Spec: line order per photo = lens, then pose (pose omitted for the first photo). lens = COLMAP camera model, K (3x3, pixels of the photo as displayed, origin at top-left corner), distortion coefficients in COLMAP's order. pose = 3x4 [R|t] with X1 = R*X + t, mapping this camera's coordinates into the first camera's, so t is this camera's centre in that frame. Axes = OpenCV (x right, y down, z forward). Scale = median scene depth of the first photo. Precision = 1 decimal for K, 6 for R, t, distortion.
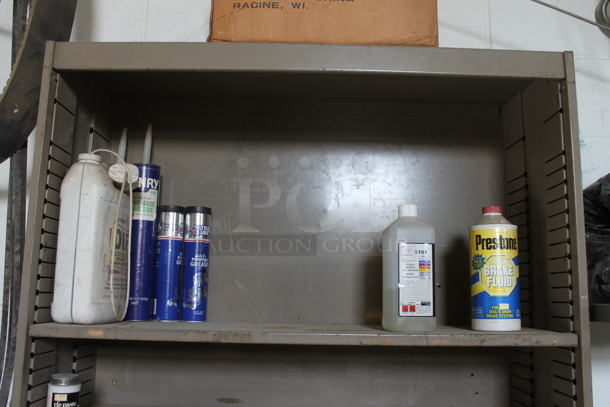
lens RADIAL K [[586.9, 0, 305.0], [0, 586.9, 203.5], [0, 0, 1]] dist [-0.155806, 0.169128]
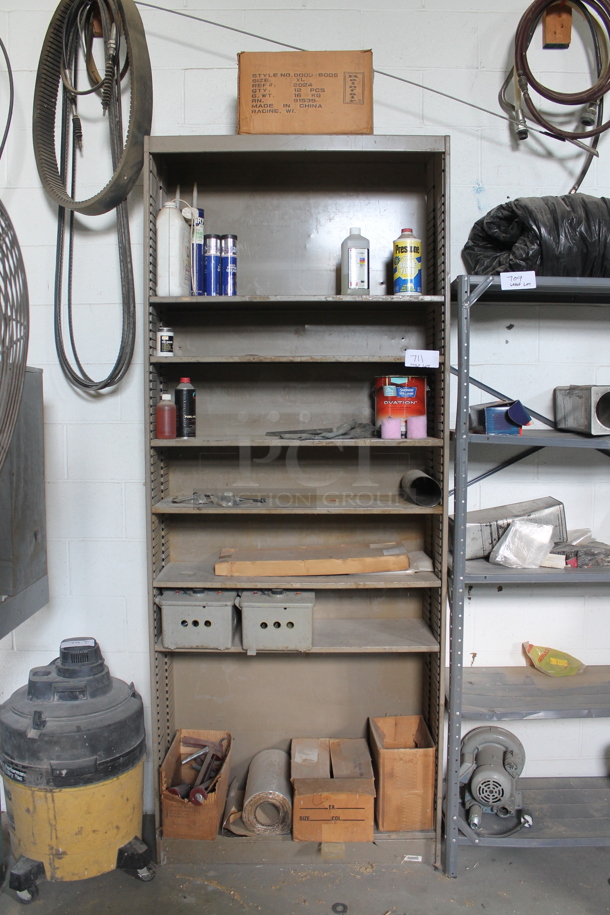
lens RADIAL K [[792.0, 0, 286.7], [0, 792.0, 454.1], [0, 0, 1]] dist [-0.133963, 0.011239]
pose [[0.999679, -0.019237, -0.016458, -0.002375], [0.022411, 0.974829, 0.221825, 0.141522], [0.011777, -0.222122, 0.974948, -1.453522]]
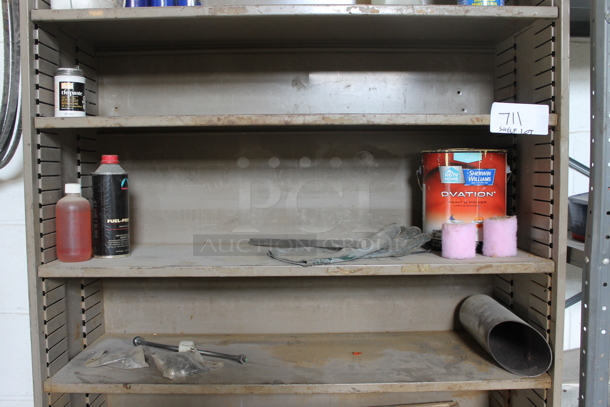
lens RADIAL K [[564.6, 0, 305.0], [0, 564.6, 203.5], [0, 0, 1]] dist [-0.077017, 0.018329]
pose [[0.999567, -0.026990, 0.011718, -0.006708], [0.023780, 0.975541, 0.218529, 0.316916], [-0.017330, -0.218155, 0.975760, -0.055202]]
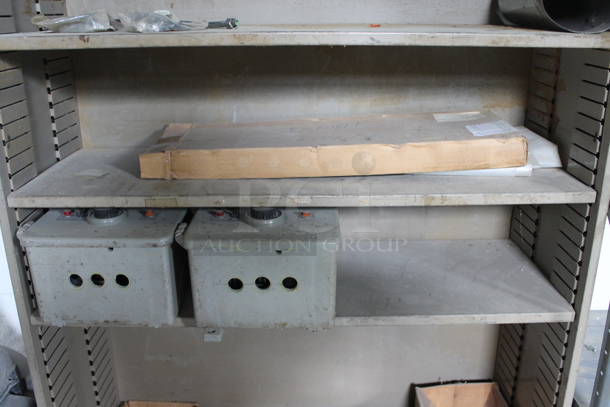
lens RADIAL K [[586.9, 0, 305.0], [0, 586.9, 203.5], [0, 0, 1]] dist [-0.155806, 0.169128]
pose [[0.999734, -0.023056, 0.000422, -0.016236], [0.020156, 0.882585, 0.469720, 0.657175], [-0.011202, -0.469587, 0.882815, 0.016554]]
